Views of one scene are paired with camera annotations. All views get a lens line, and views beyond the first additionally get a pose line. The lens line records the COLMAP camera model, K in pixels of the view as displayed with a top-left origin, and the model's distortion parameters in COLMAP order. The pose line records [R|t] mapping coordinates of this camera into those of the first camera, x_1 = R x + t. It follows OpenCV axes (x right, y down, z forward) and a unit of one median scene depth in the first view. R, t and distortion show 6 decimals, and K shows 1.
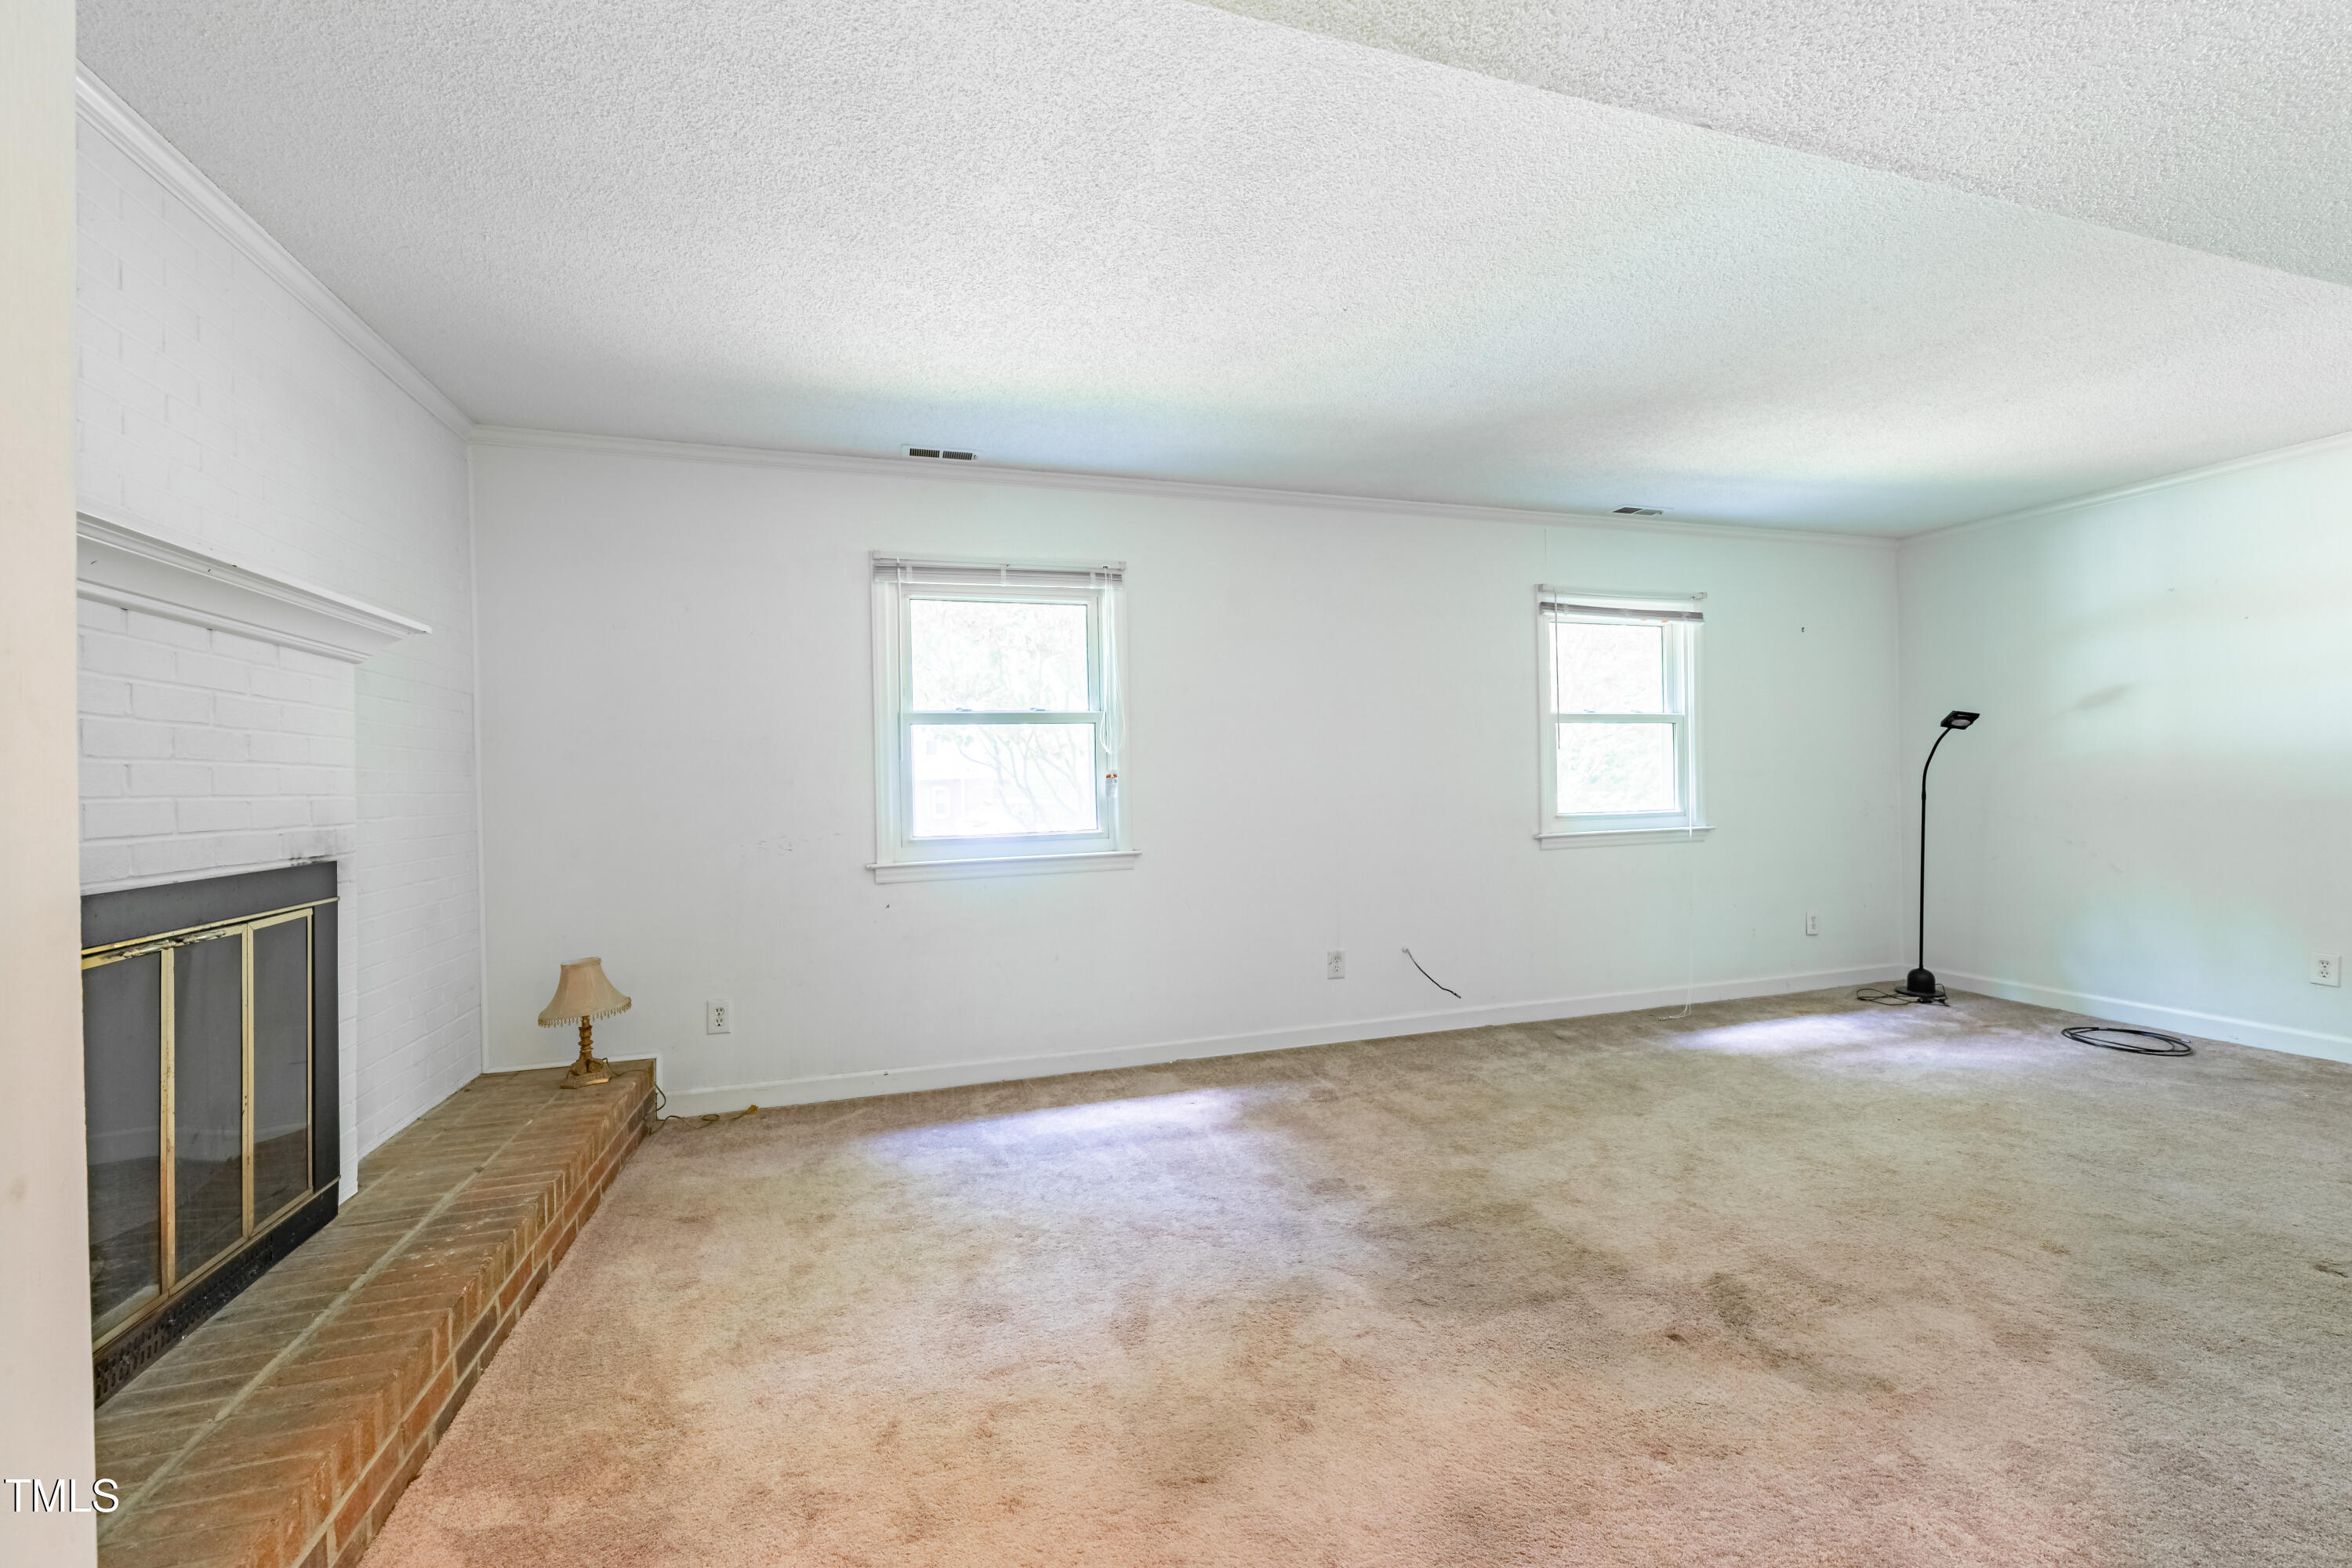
lens RADIAL K [[913.1, 0, 1167.6], [0, 913.1, 798.5], [0, 0, 1]] dist [-0.016354, 0.000006]
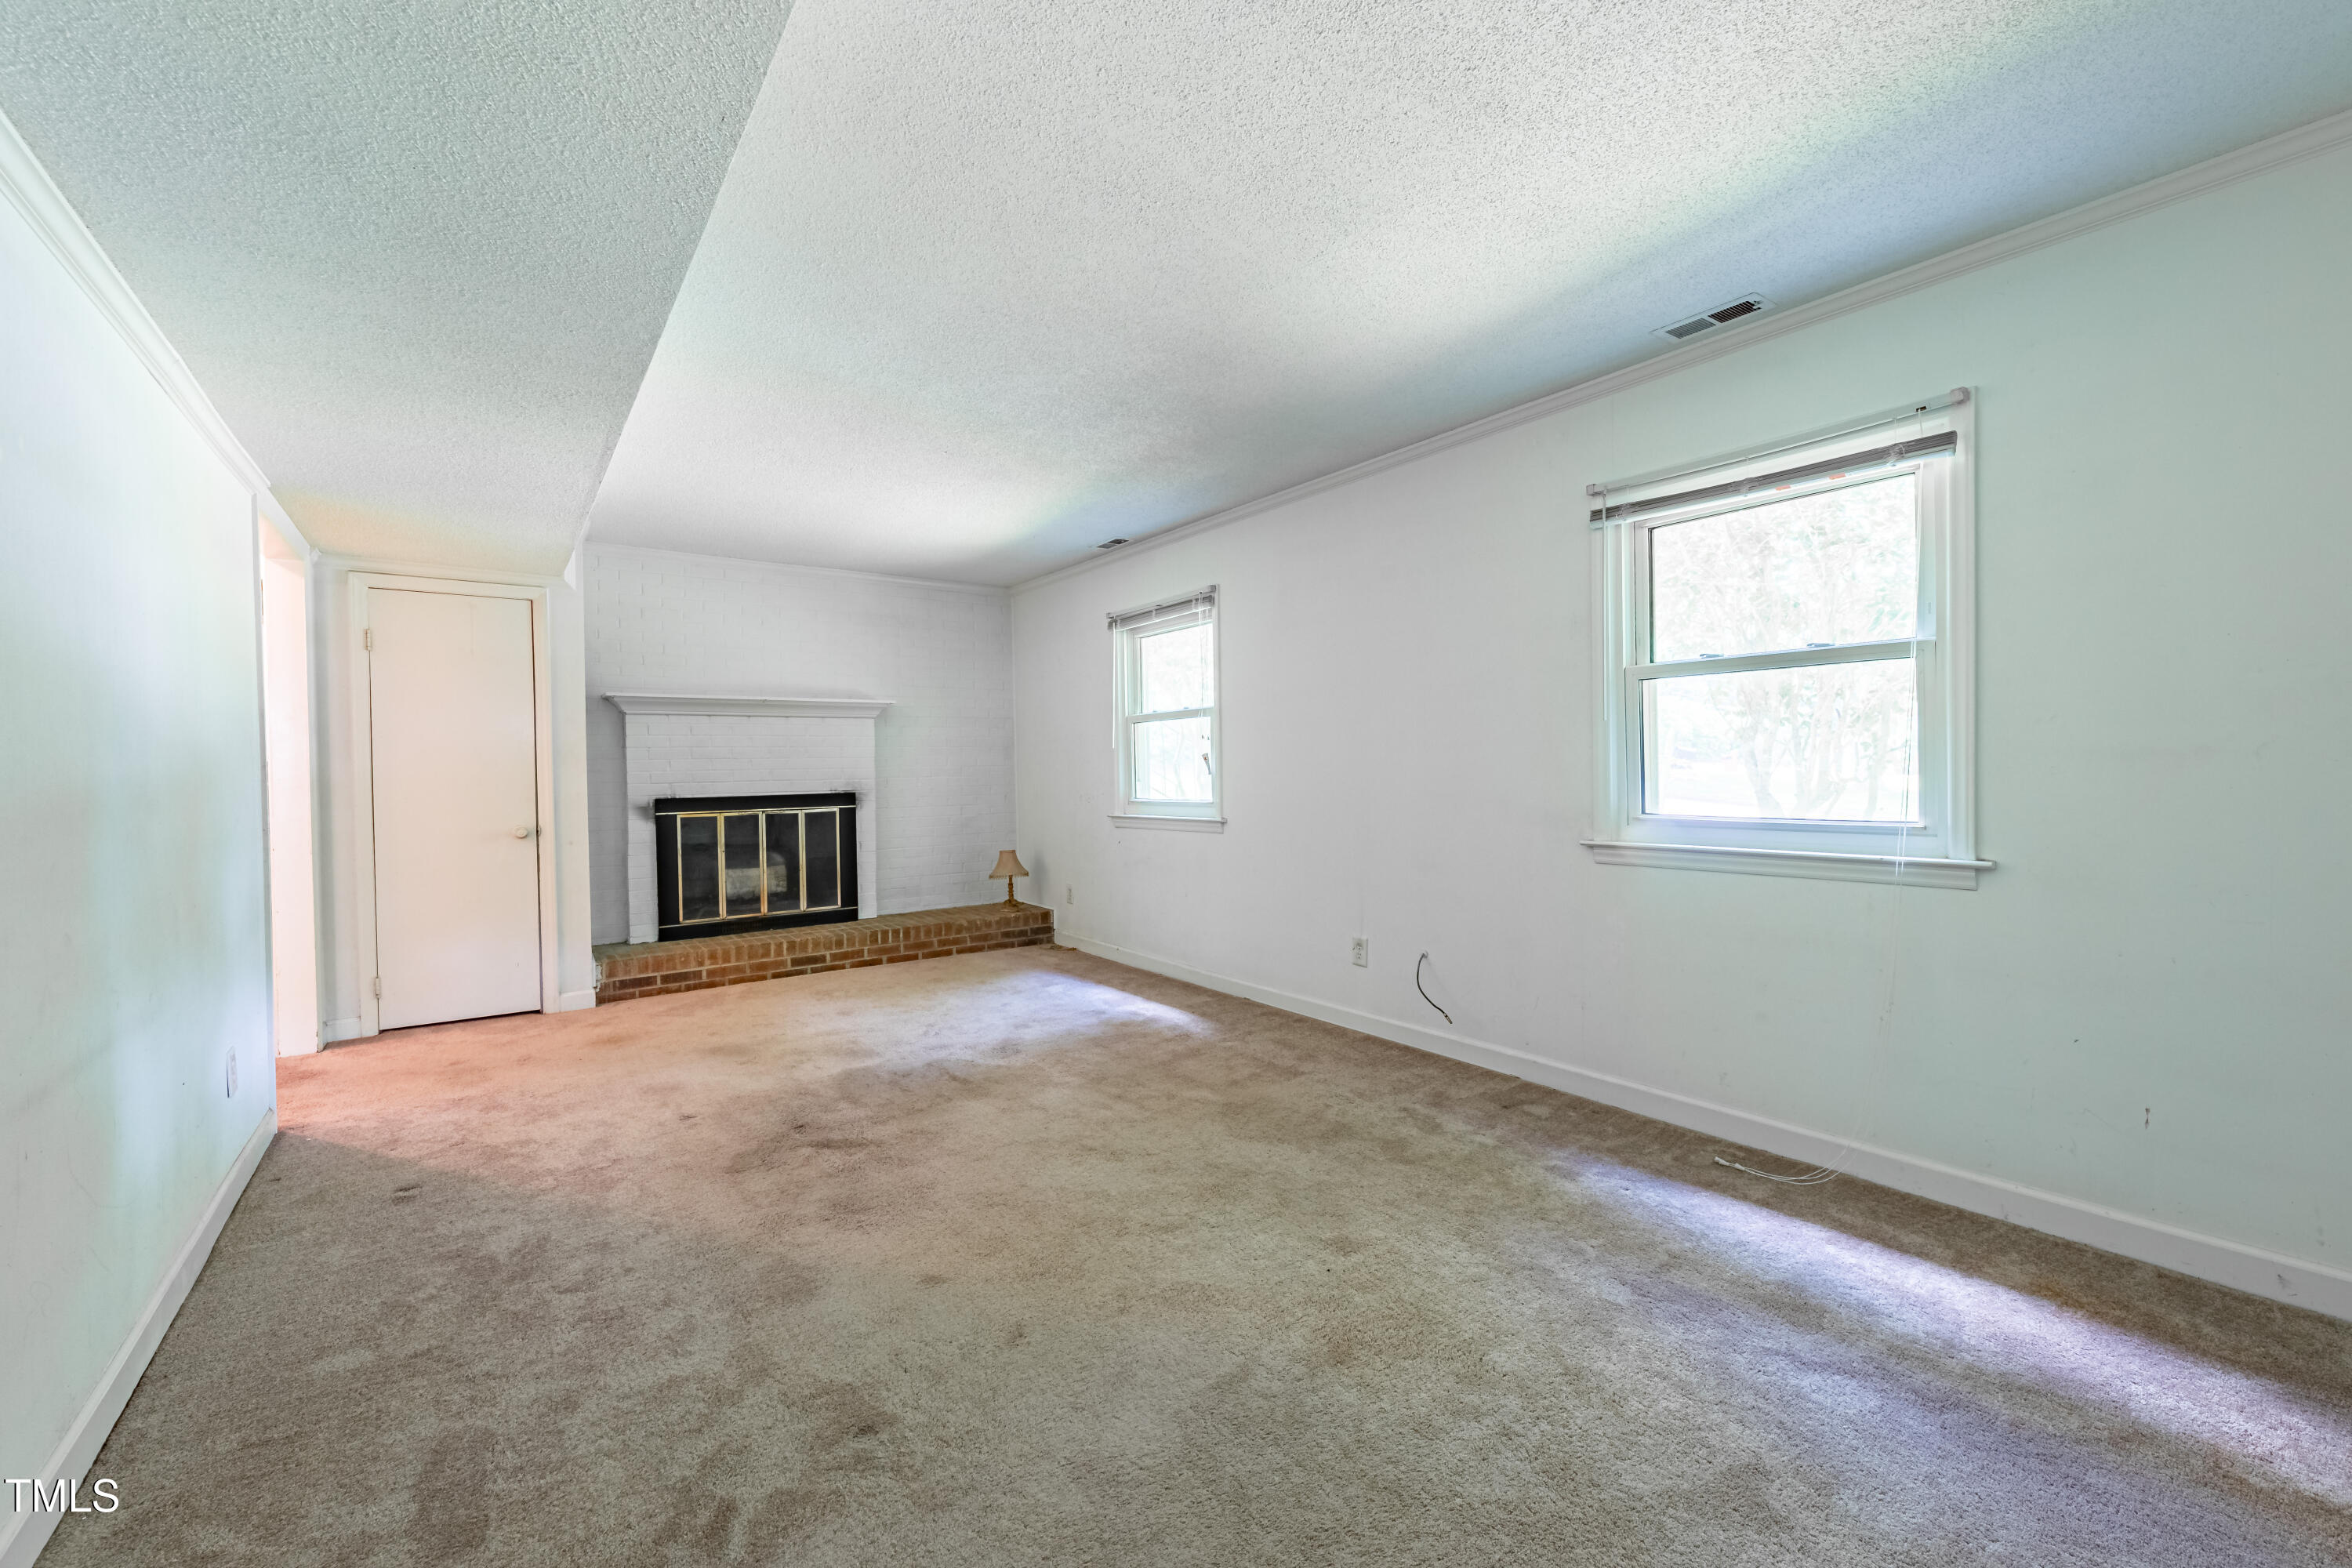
lens RADIAL K [[949.9, 0, 1176.0], [0, 949.9, 784.0], [0, 0, 1]] dist [0.000768, -0.000279]
pose [[0.335293, 0.038767, -0.941316, 1.140571], [0.005299, 0.999060, 0.043033, -0.044512], [0.942099, -0.019416, 0.334772, 0.510830]]
